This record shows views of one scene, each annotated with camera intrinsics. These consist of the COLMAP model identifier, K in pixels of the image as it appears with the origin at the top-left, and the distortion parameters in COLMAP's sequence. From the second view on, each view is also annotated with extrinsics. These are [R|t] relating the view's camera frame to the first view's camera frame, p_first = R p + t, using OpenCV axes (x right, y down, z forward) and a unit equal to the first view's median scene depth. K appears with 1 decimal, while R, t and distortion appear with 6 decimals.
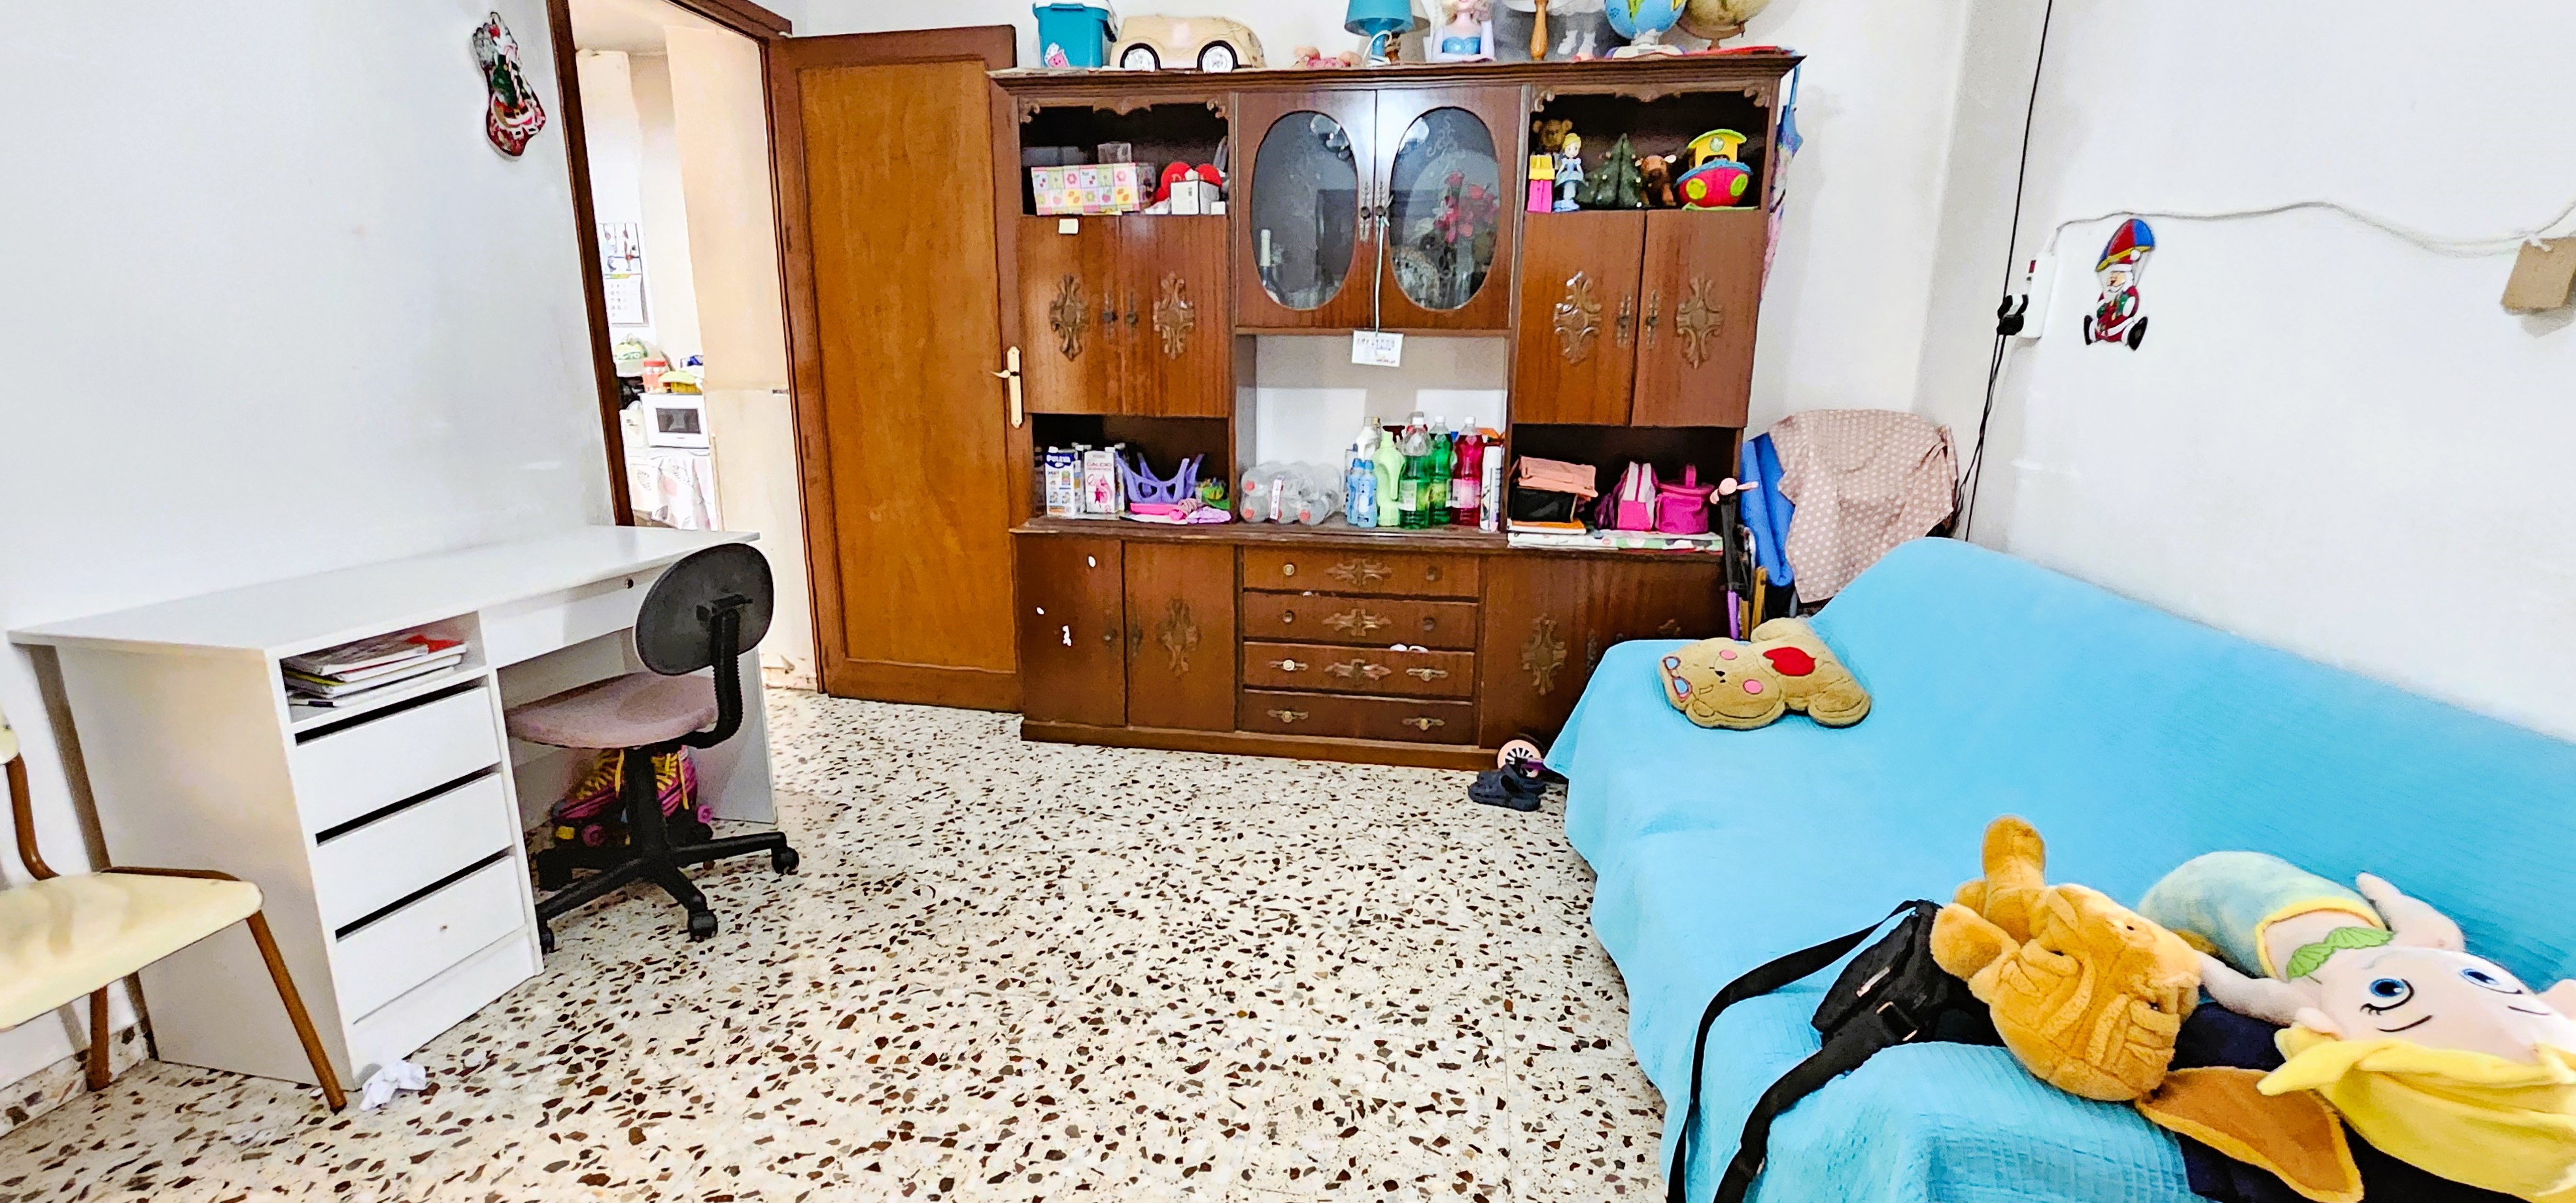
lens RADIAL K [[1076.4, 0, 1300.8], [0, 1076.4, 606.4], [0, 0, 1]] dist [0.000013, 0.000034]
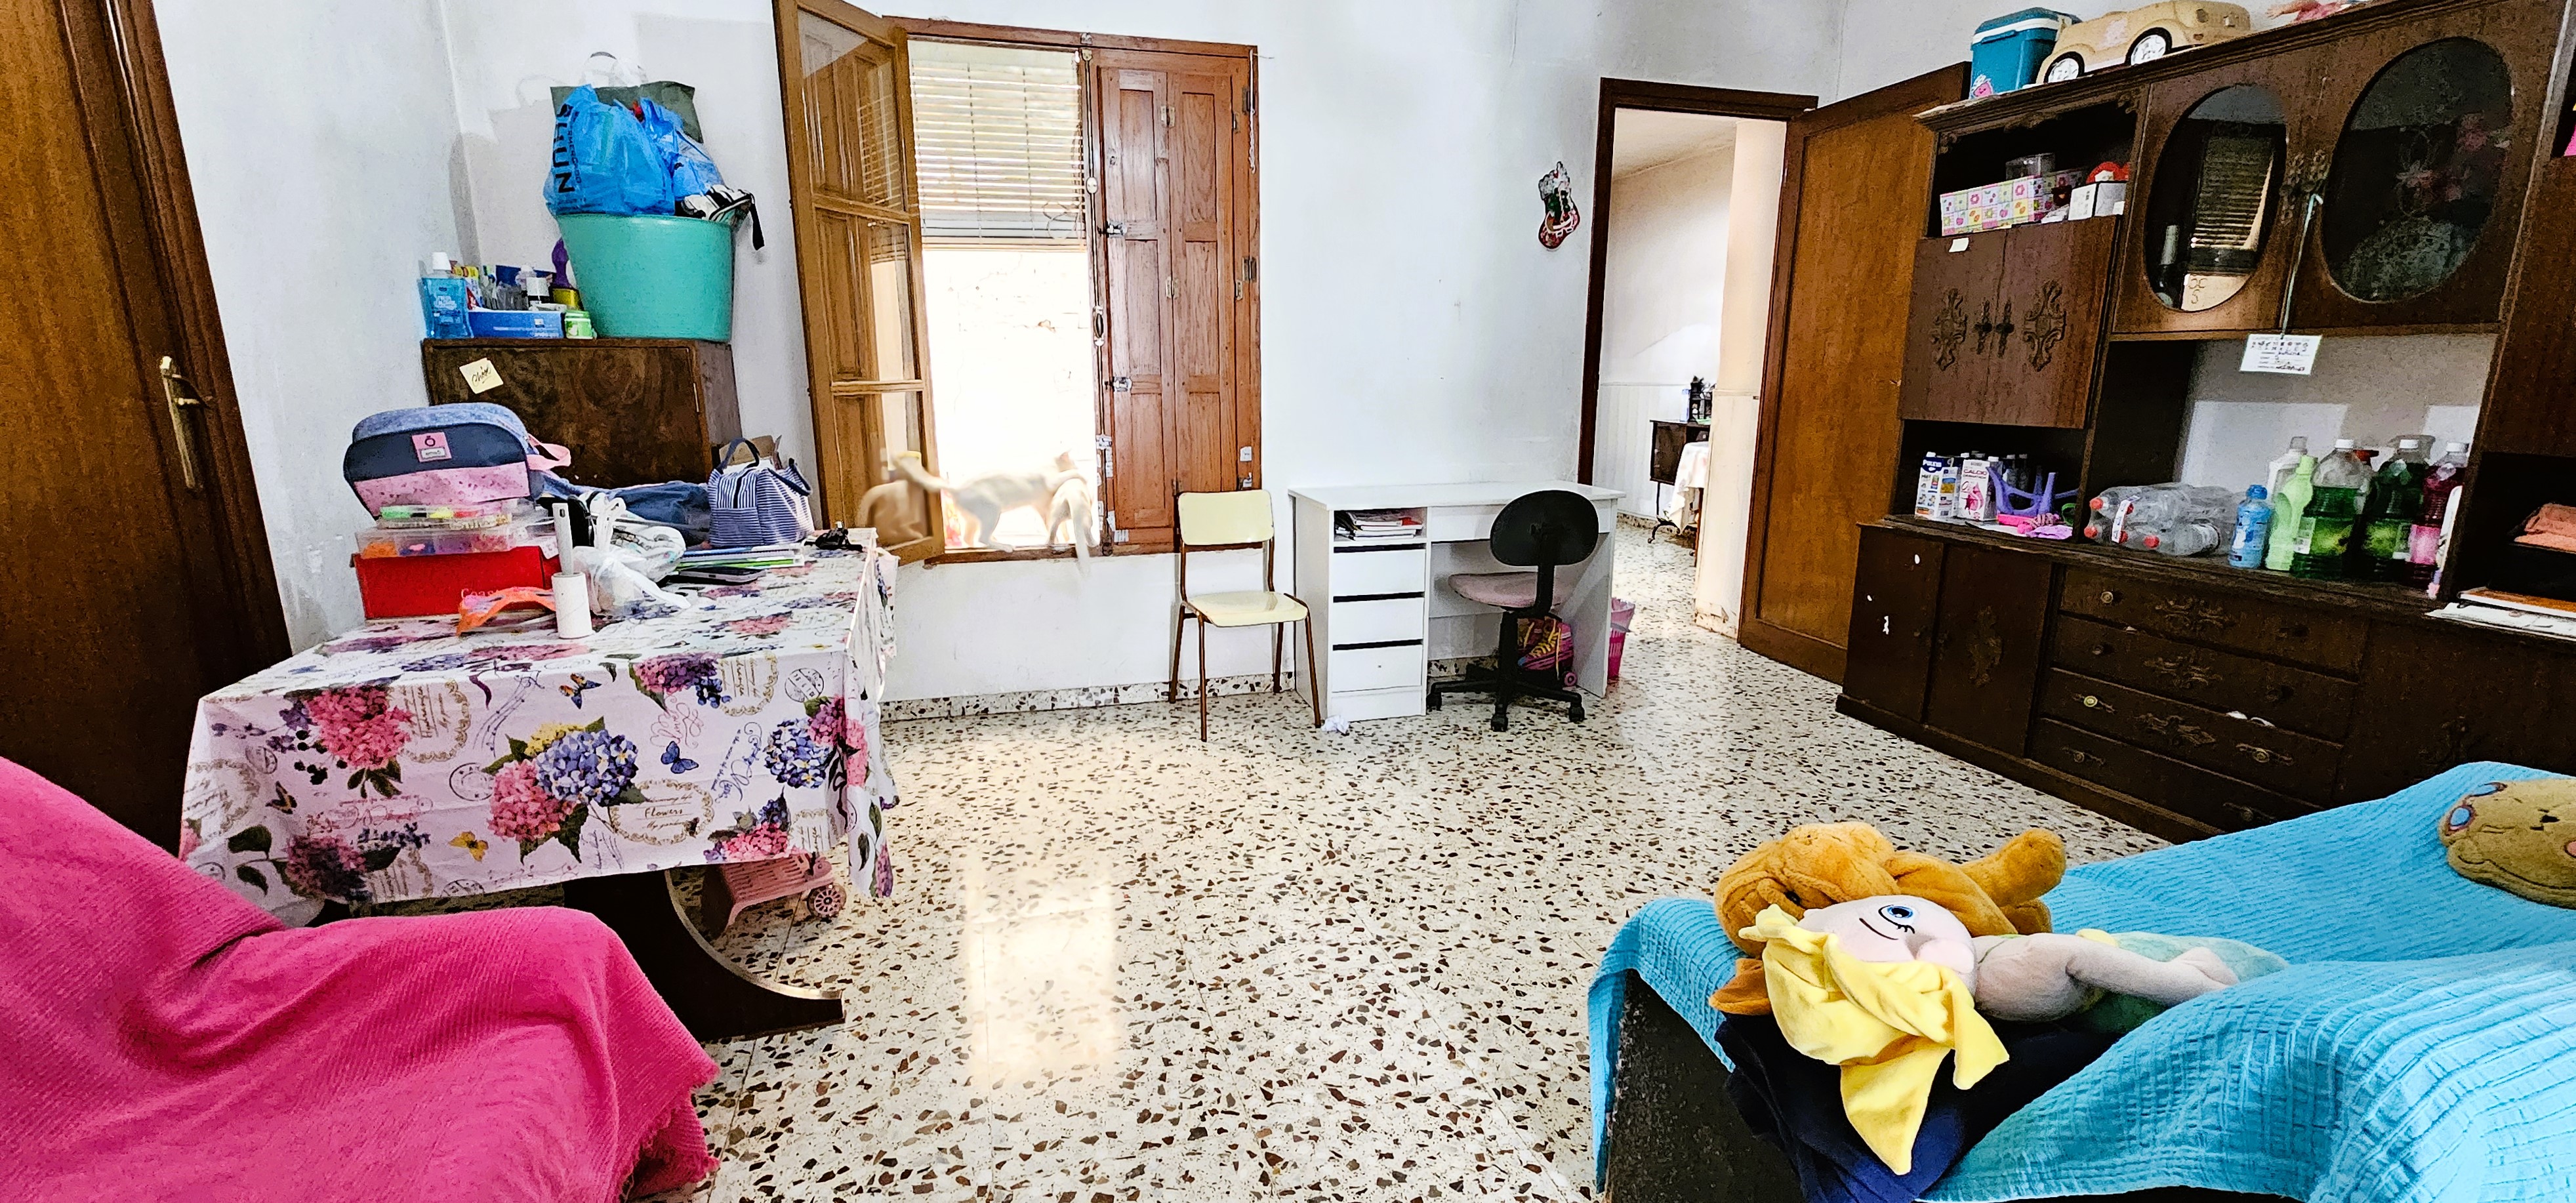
lens RADIAL K [[1082.8, 0, 1275.2], [0, 1082.8, 610.1], [0, 0, 1]] dist [-0.001464, -0.000268]
pose [[0.425992, 0.187631, -0.885057, 0.728403], [-0.195092, 0.974294, 0.112648, 0.015116], [0.883442, 0.124681, 0.451647, -0.052410]]
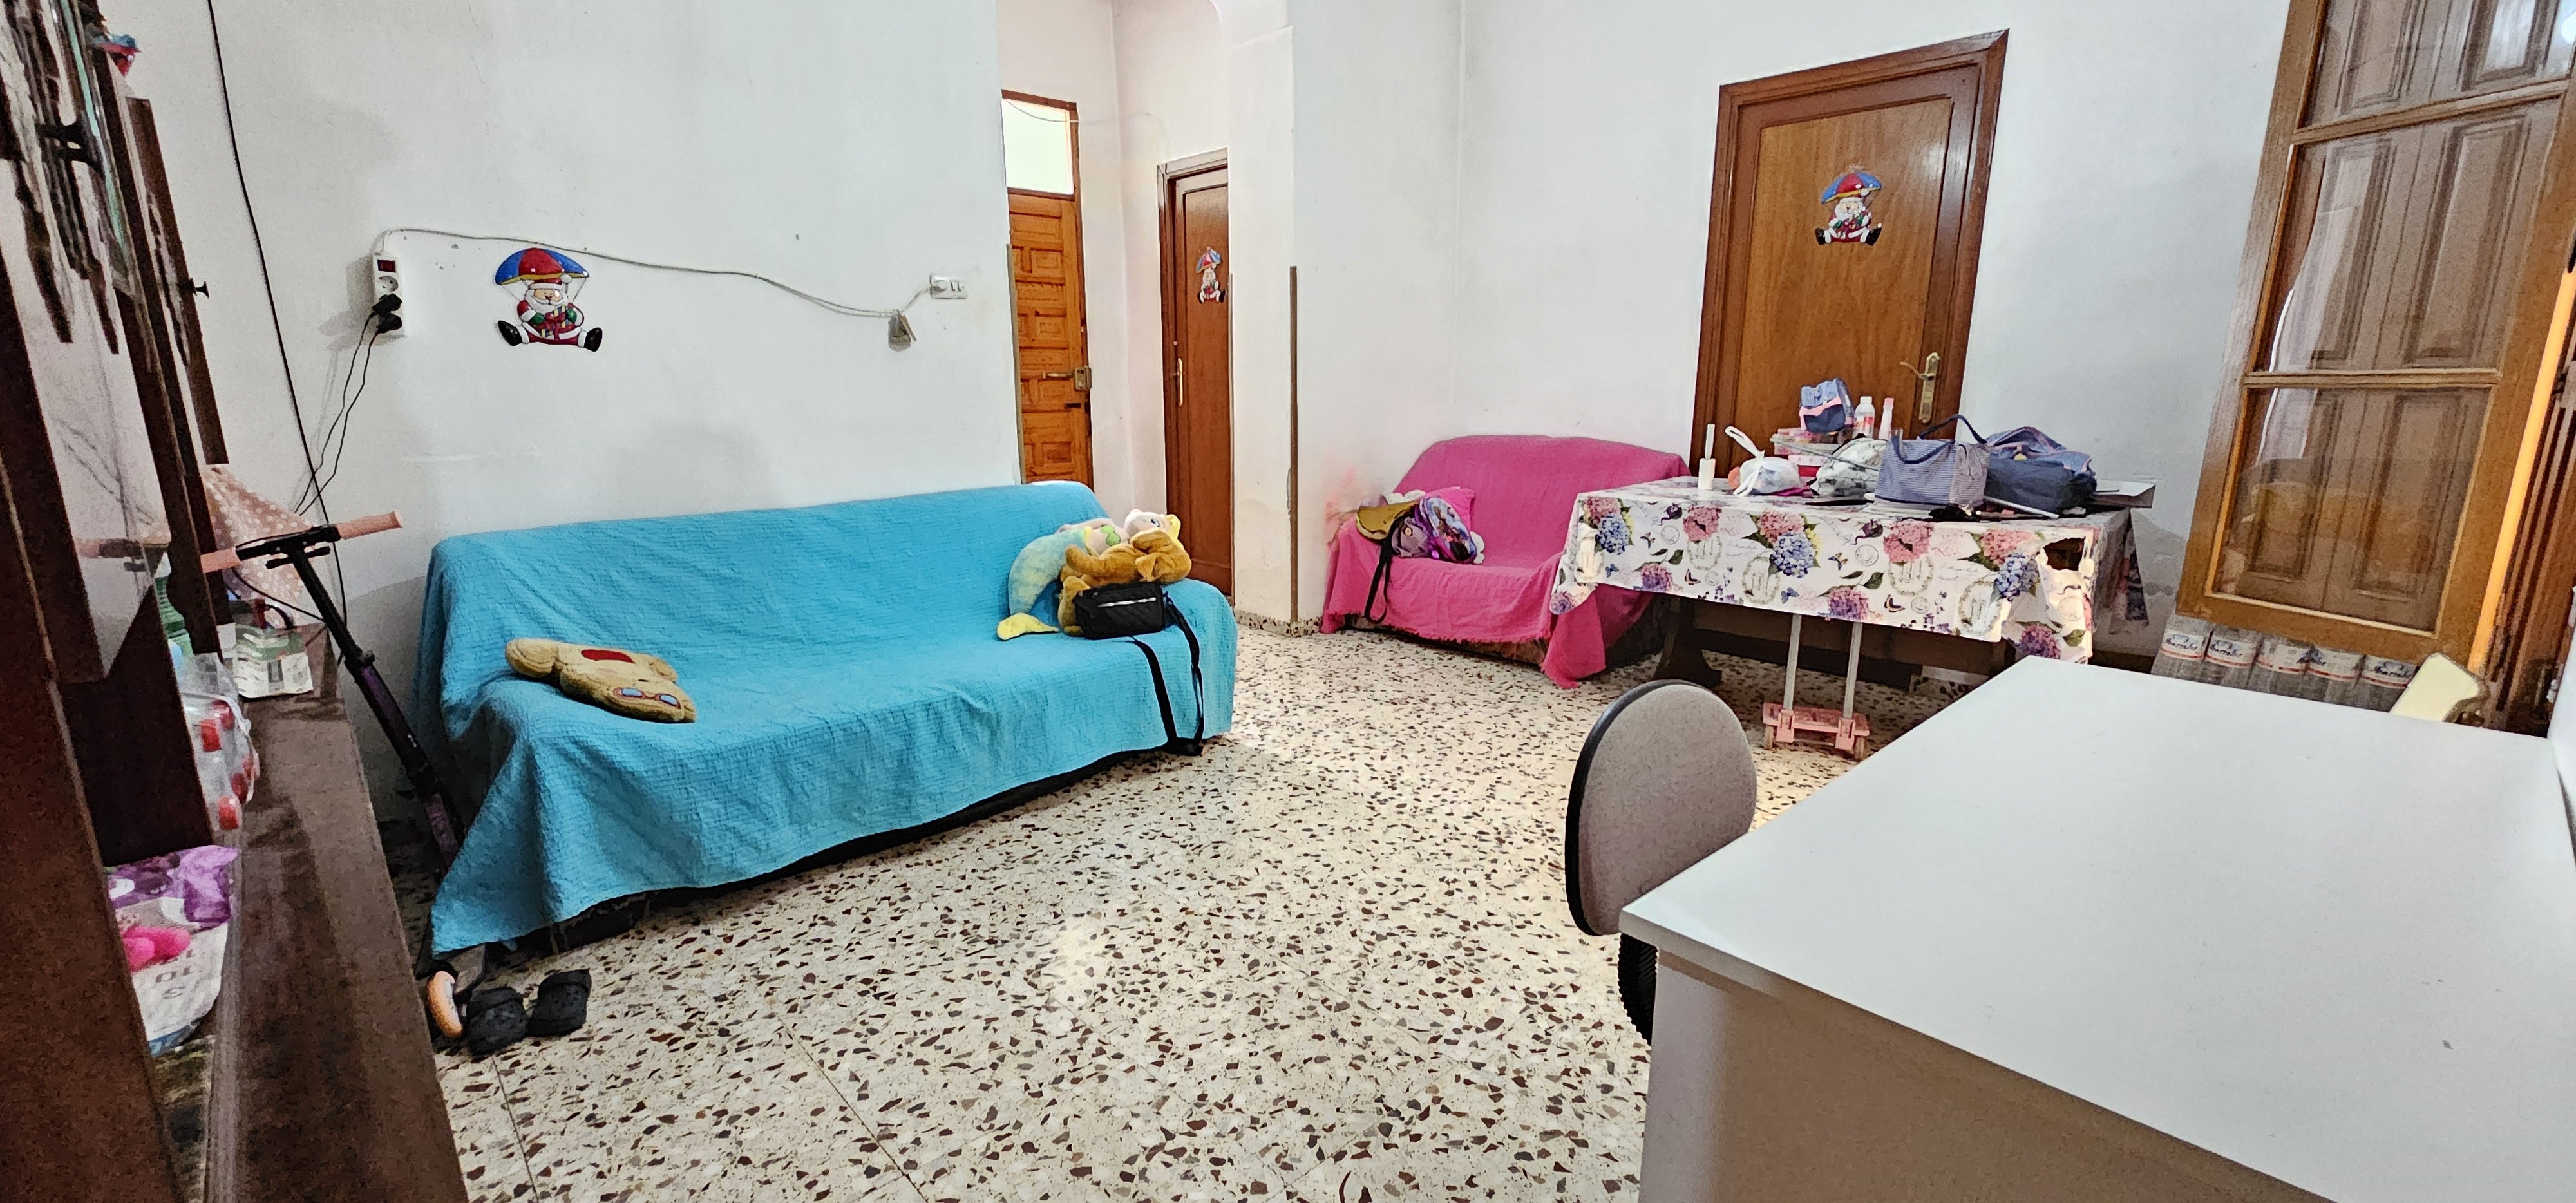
lens RADIAL K [[1048.6, 0, 1288.0], [0, 1048.6, 601.5], [0, 0, 1]] dist [0.000069, 0.000126]
pose [[-0.793445, -0.135374, 0.593396, -0.719037], [0.131588, 0.913738, 0.384405, -0.334820], [-0.594247, 0.383088, -0.707187, 1.495704]]
